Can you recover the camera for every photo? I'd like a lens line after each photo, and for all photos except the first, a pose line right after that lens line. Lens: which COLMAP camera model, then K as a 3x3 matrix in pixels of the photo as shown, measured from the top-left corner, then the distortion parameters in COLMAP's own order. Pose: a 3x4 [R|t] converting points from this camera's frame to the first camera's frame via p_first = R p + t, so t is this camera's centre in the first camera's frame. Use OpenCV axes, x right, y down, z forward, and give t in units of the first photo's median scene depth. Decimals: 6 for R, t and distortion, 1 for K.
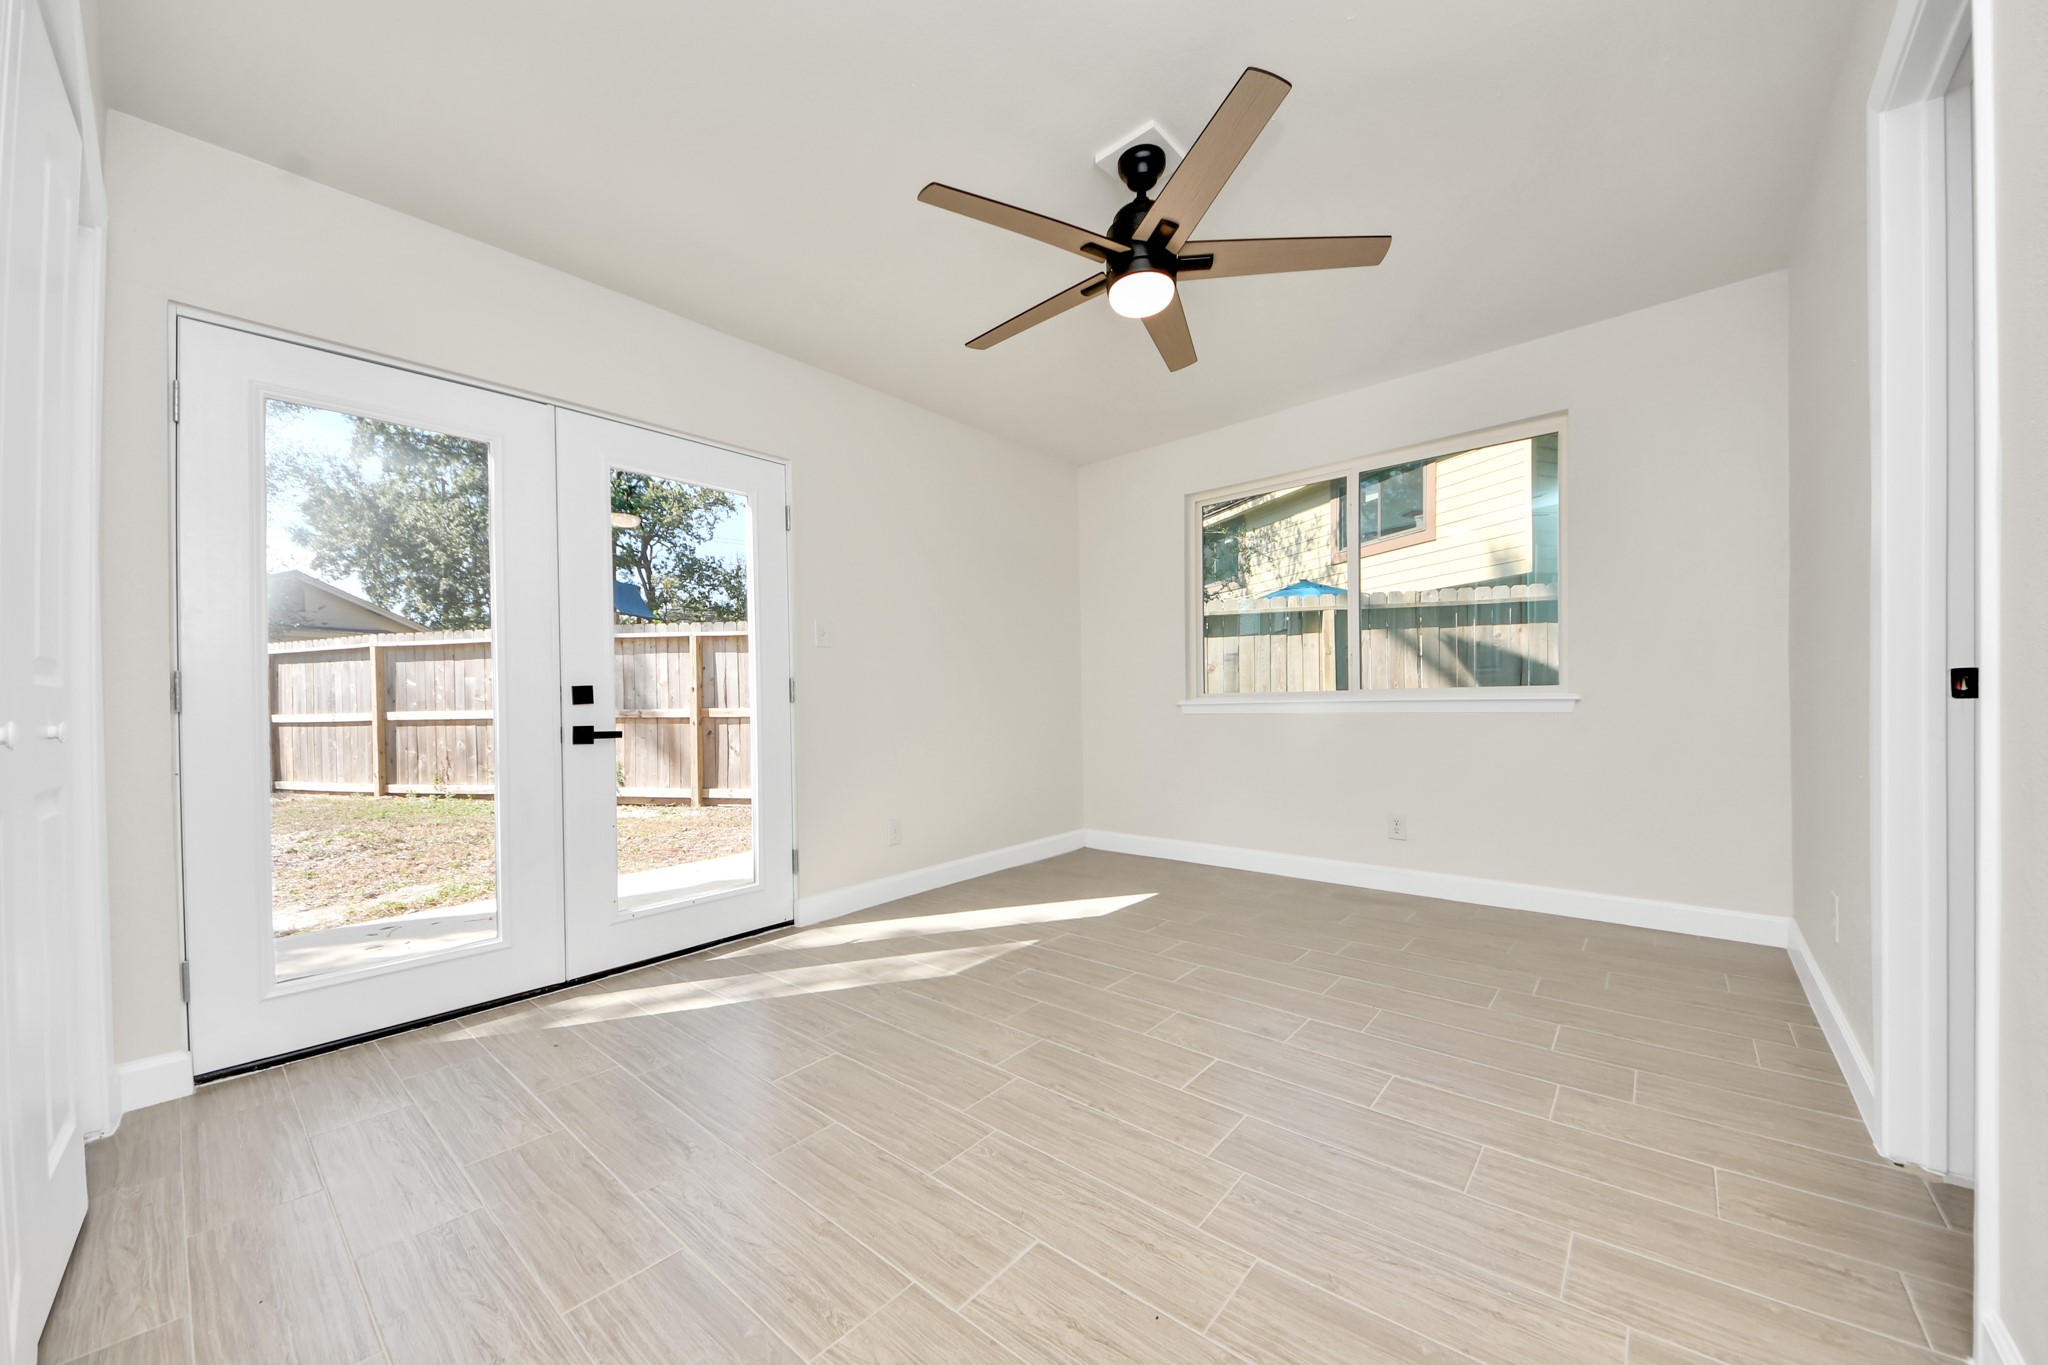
lens RADIAL K [[754.0, 0, 1021.6], [0, 754.0, 690.9], [0, 0, 1]] dist [-0.002076, -0.000515]
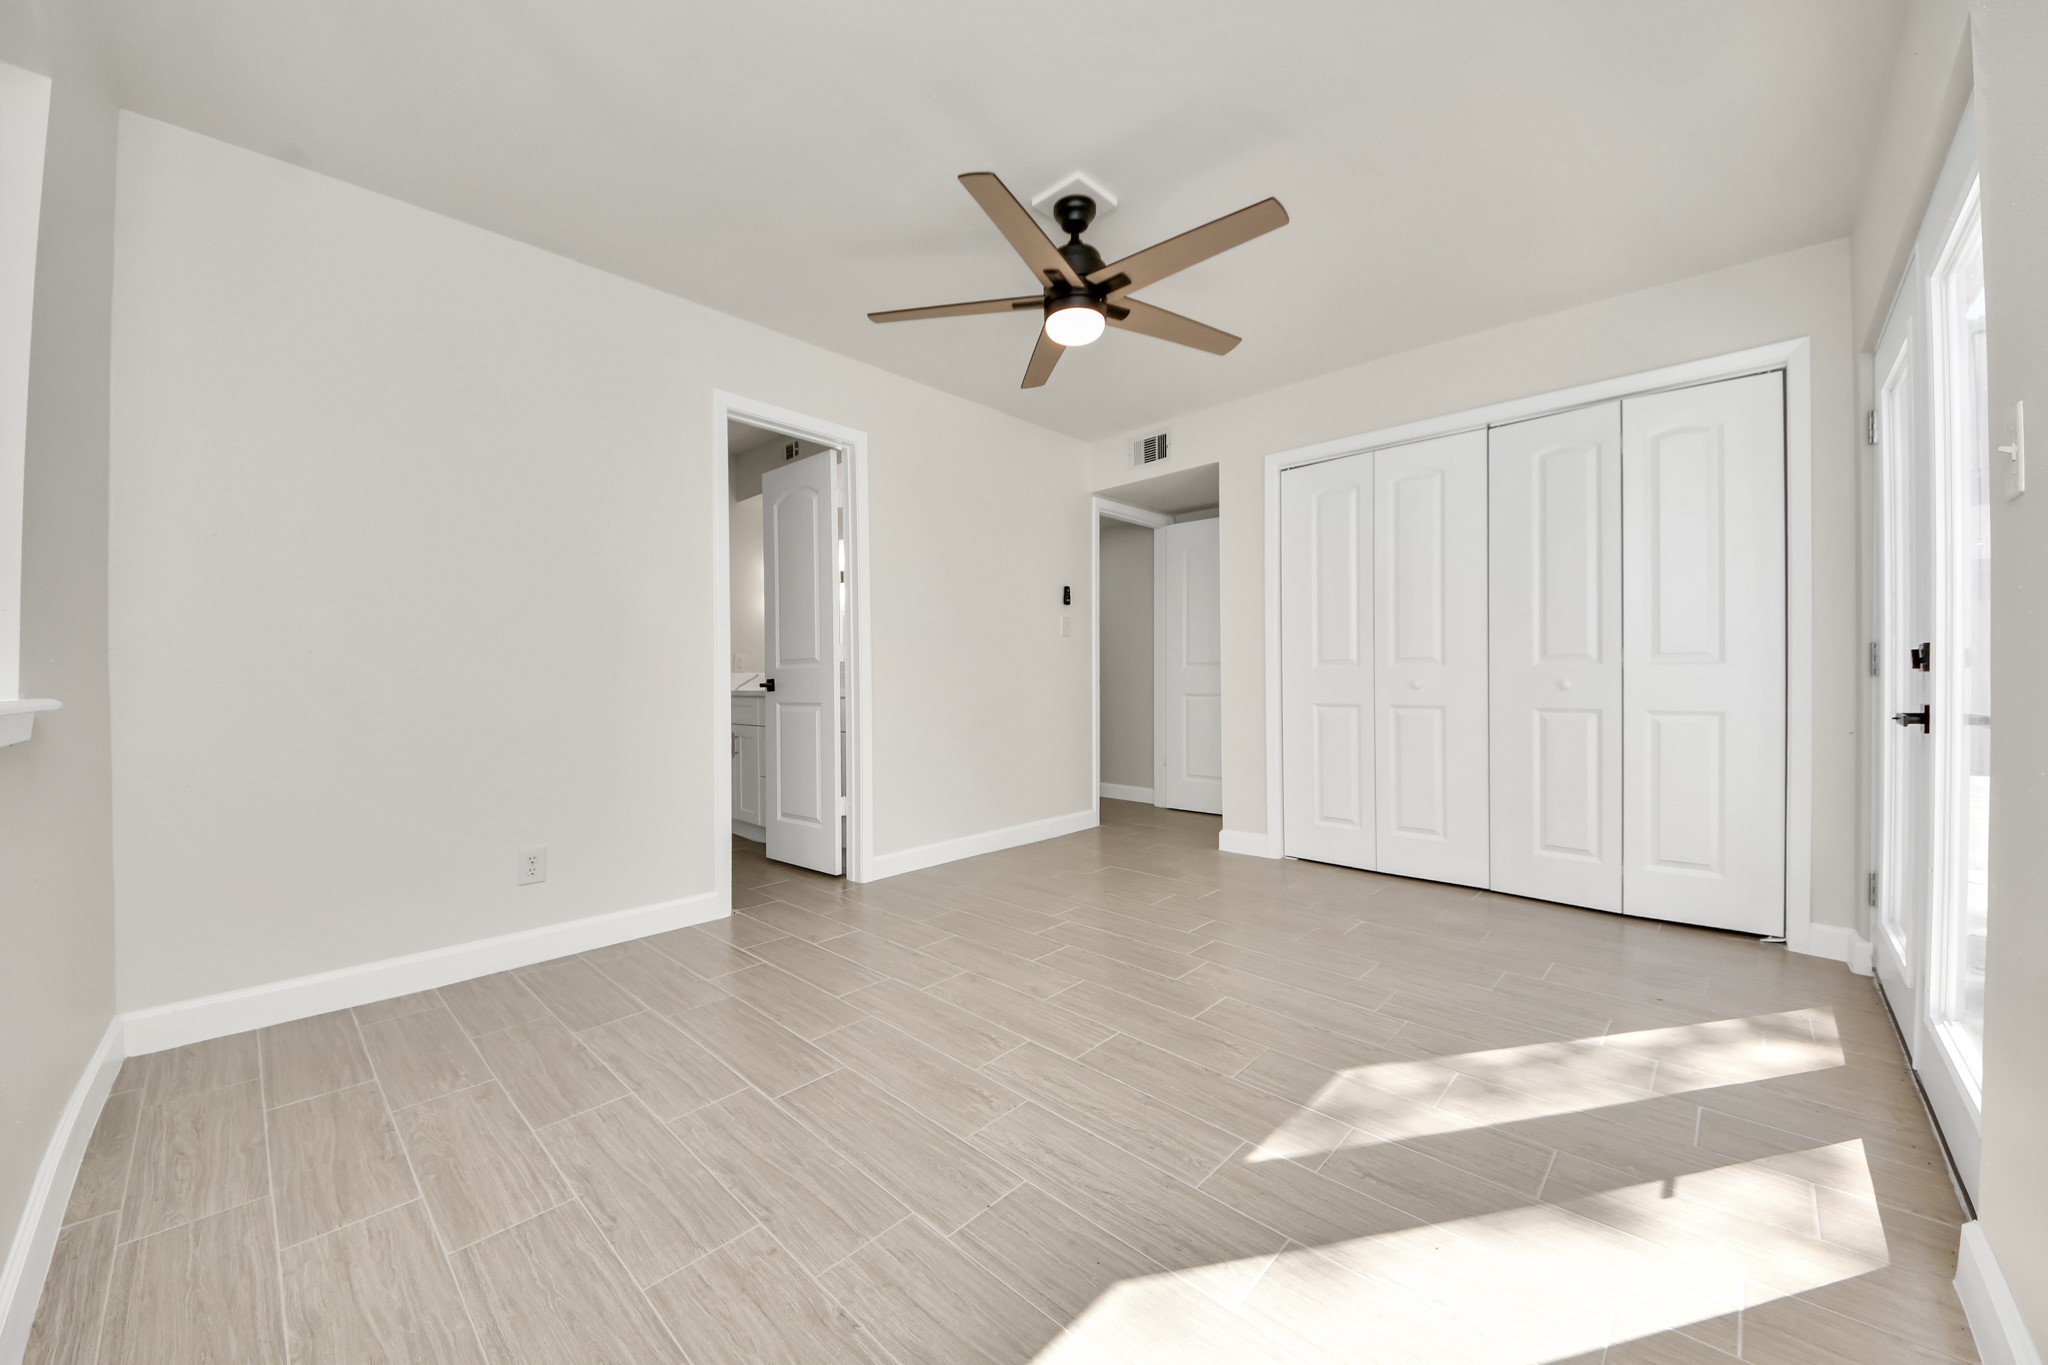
lens RADIAL K [[754.0, 0, 1021.6], [0, 754.0, 690.9], [0, 0, 1]] dist [-0.002076, -0.000515]
pose [[-0.998858, 0.020850, 0.042992, 0.159186], [0.021396, 0.999696, 0.012273, 0.019601], [-0.042723, 0.013178, -0.999000, 1.662288]]
